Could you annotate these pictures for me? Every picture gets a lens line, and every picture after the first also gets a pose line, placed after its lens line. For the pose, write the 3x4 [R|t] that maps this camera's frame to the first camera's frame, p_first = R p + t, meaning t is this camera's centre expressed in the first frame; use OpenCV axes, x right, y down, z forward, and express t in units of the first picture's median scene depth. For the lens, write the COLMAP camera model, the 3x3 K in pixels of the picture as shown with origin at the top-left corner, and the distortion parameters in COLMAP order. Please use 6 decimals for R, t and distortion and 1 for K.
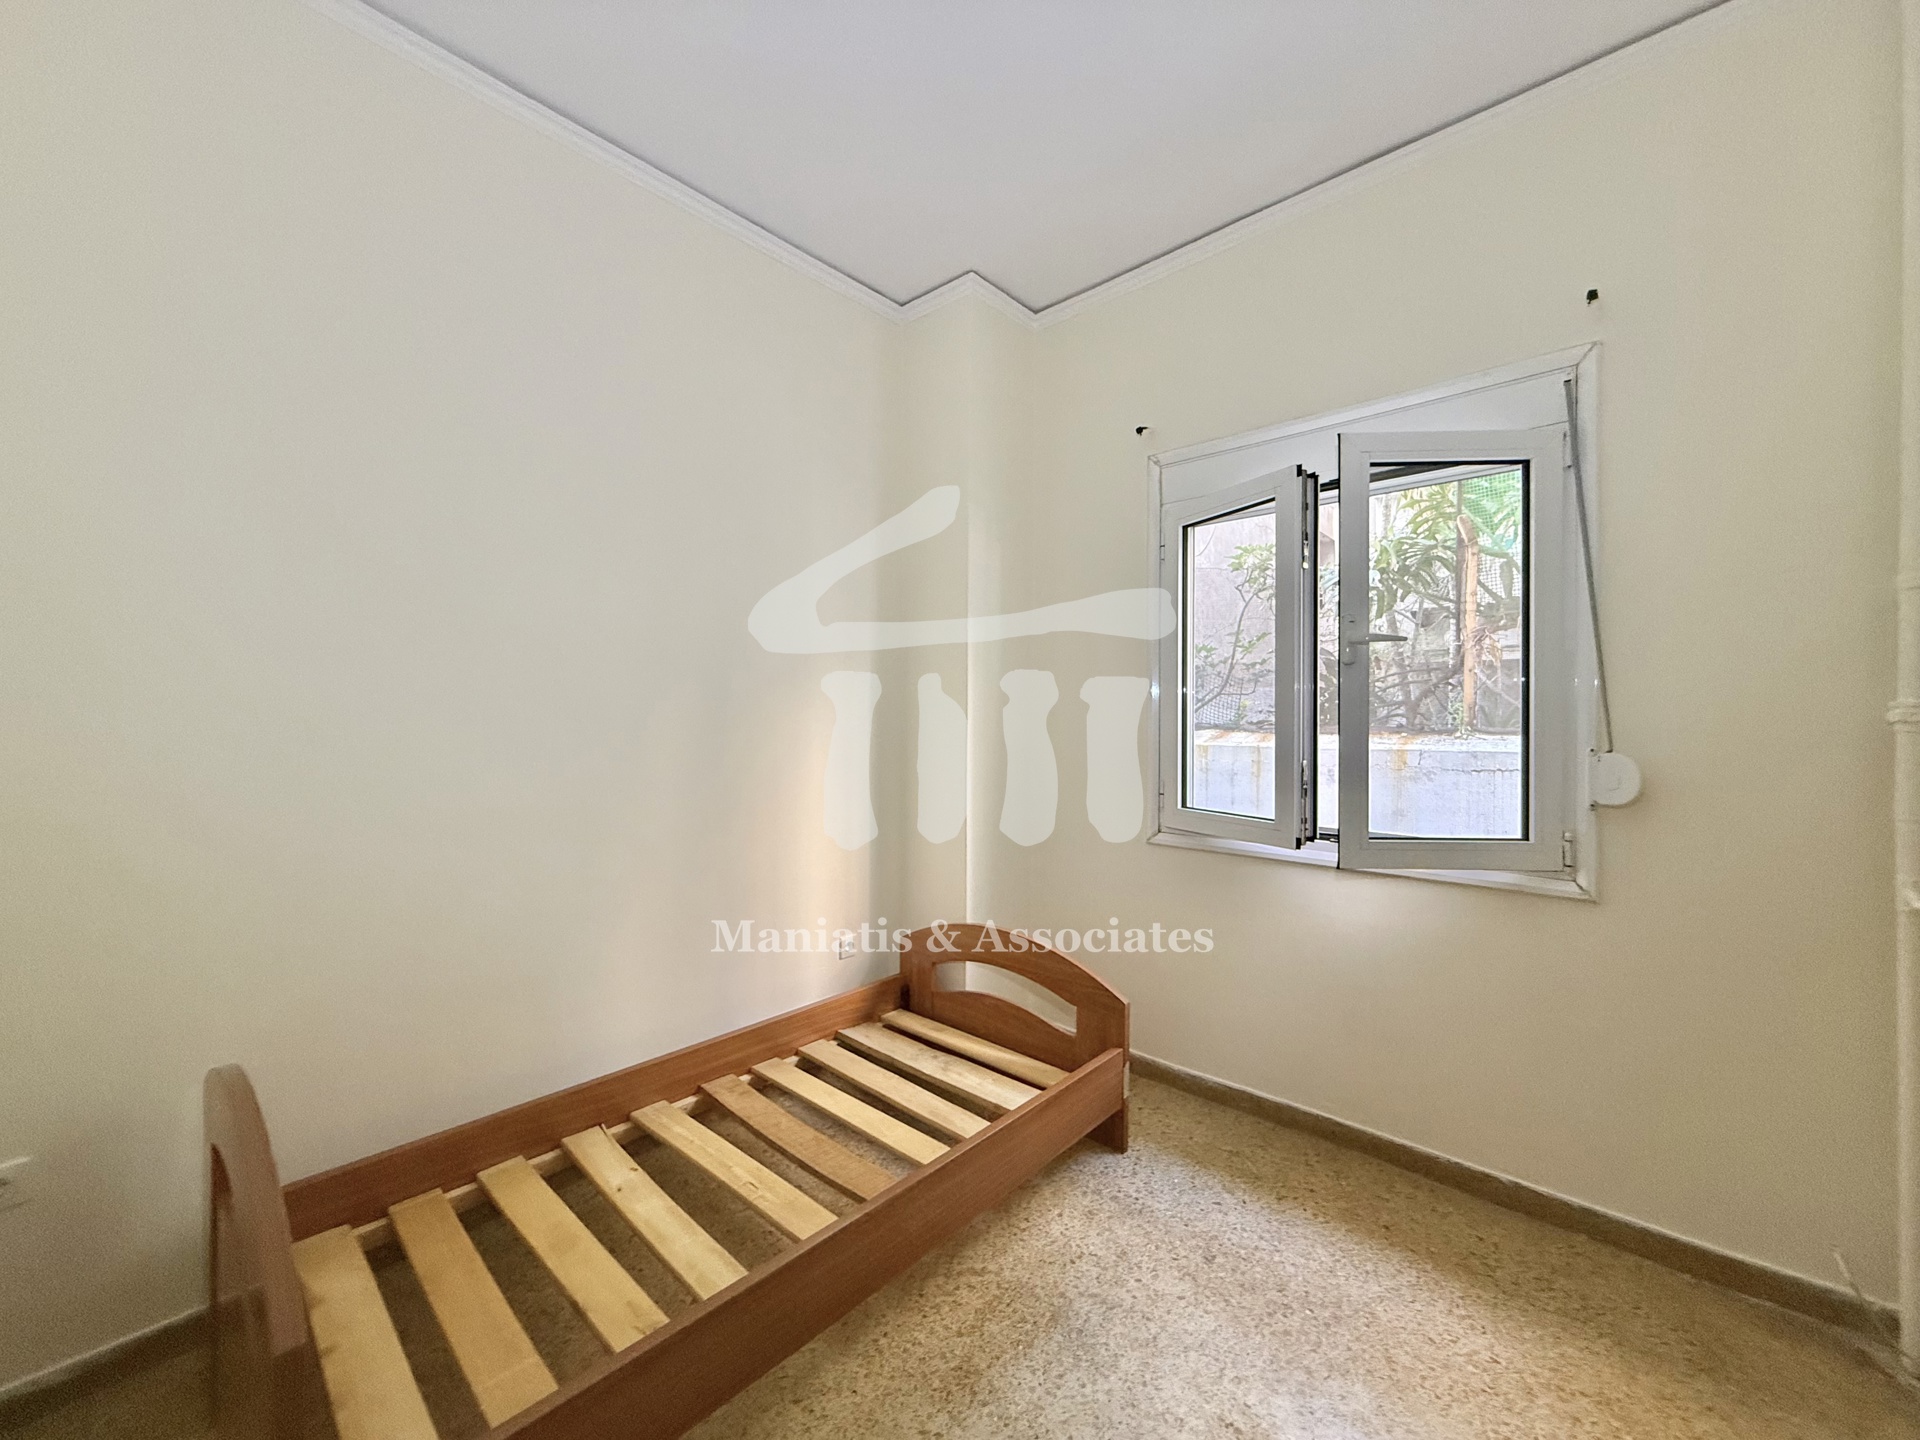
lens RADIAL K [[764.8, 0, 954.0], [0, 764.8, 718.8], [0, 0, 1]] dist [0.000921, -0.000121]
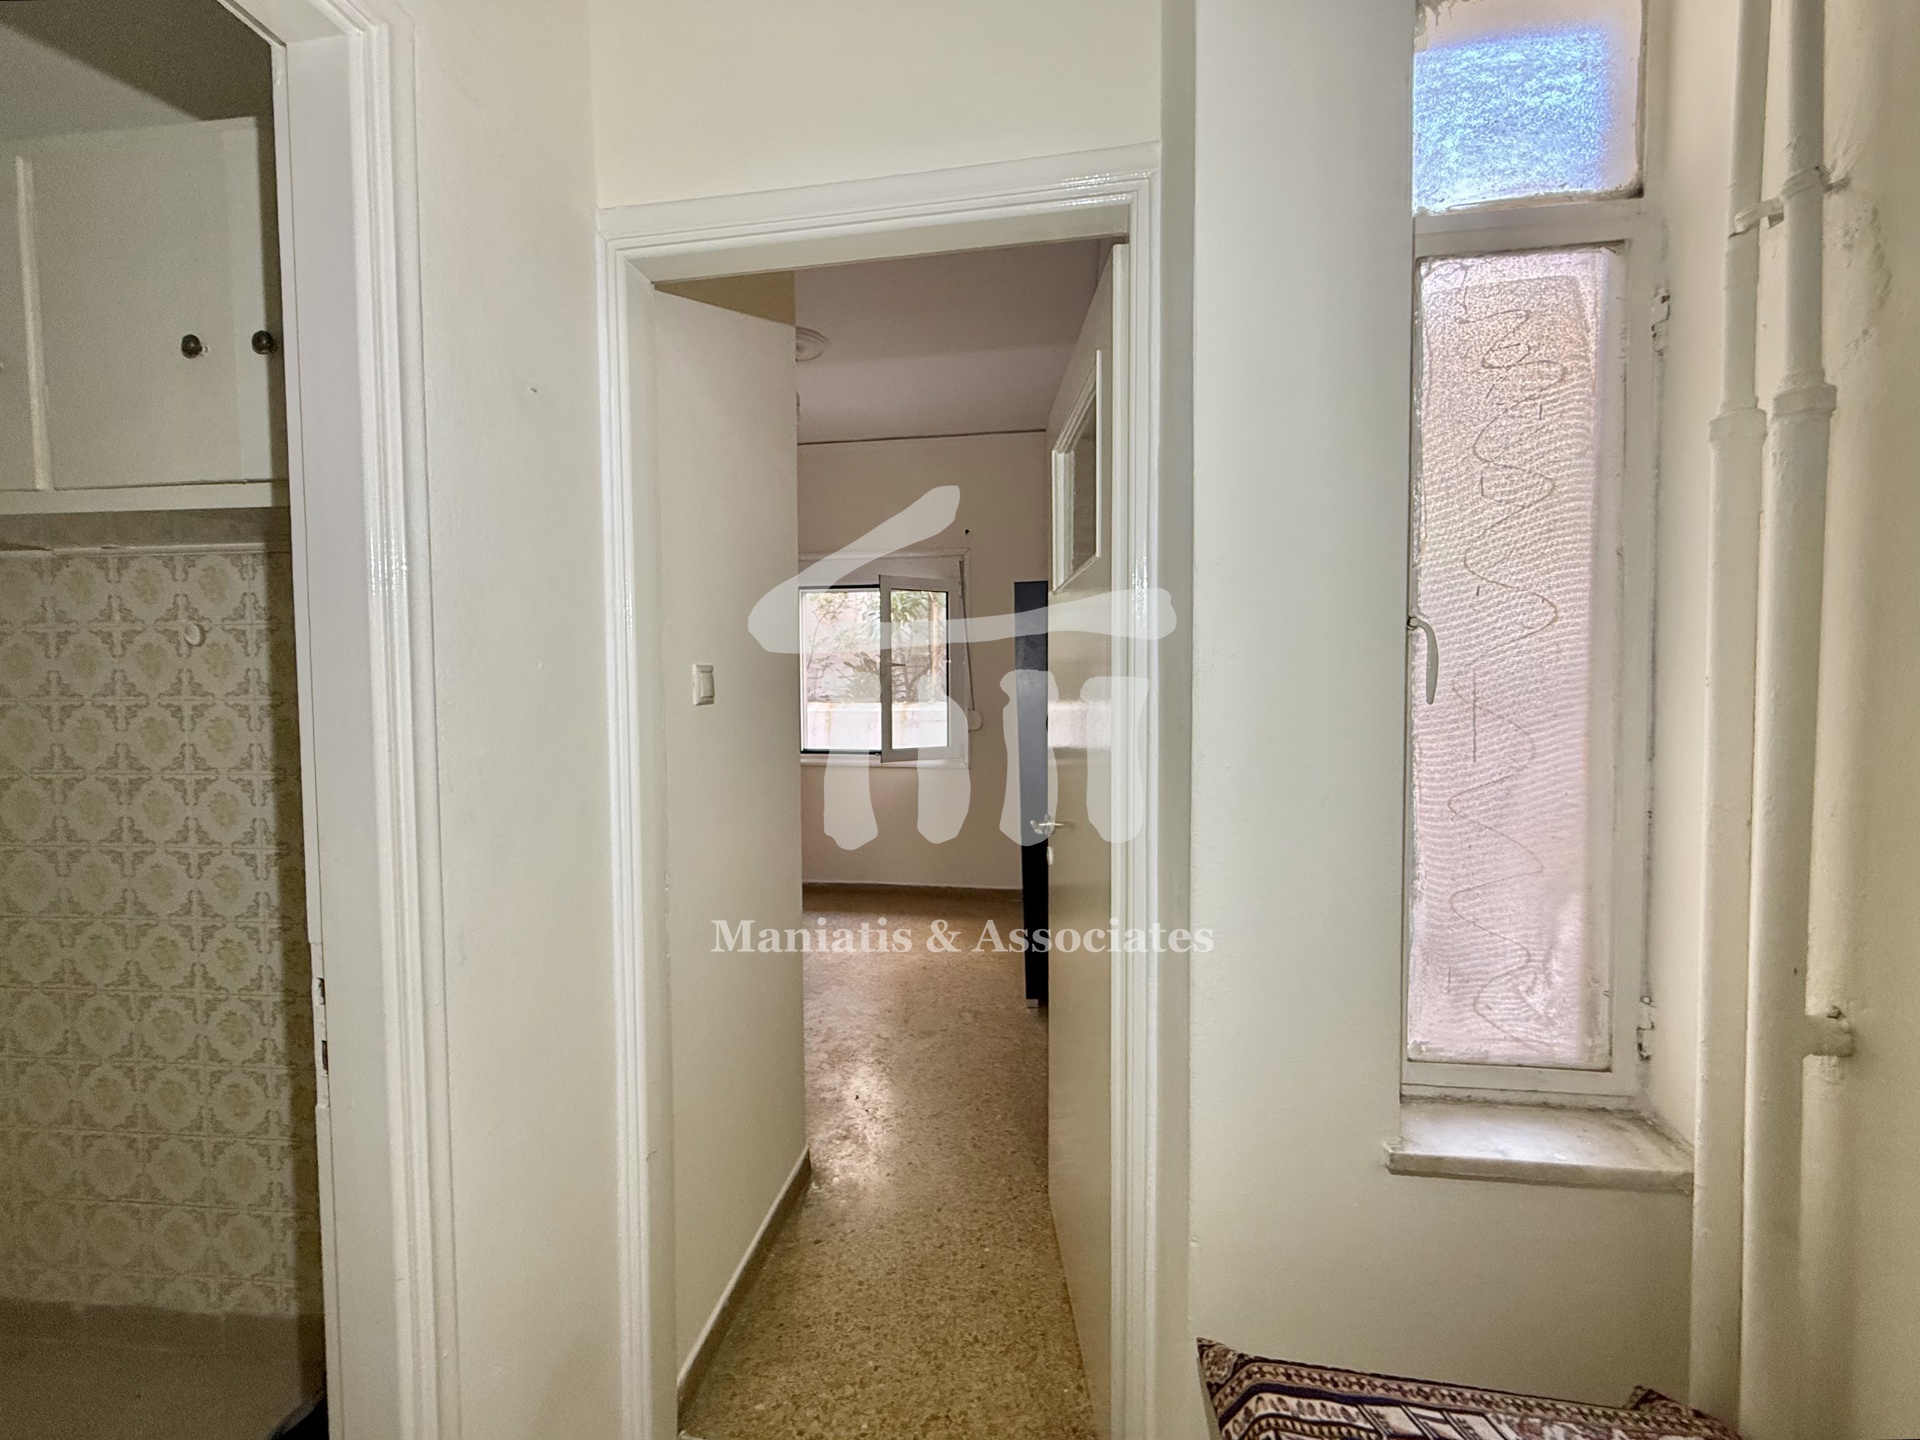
lens RADIAL K [[764.8, 0, 966.2], [0, 764.8, 719.4], [0, 0, 1]] dist [0.000921, -0.000121]
pose [[0.819060, -0.035577, 0.572604, -0.579559], [0.006333, 0.998575, 0.052984, -0.059661], [-0.573673, -0.039771, 0.818118, -0.987924]]
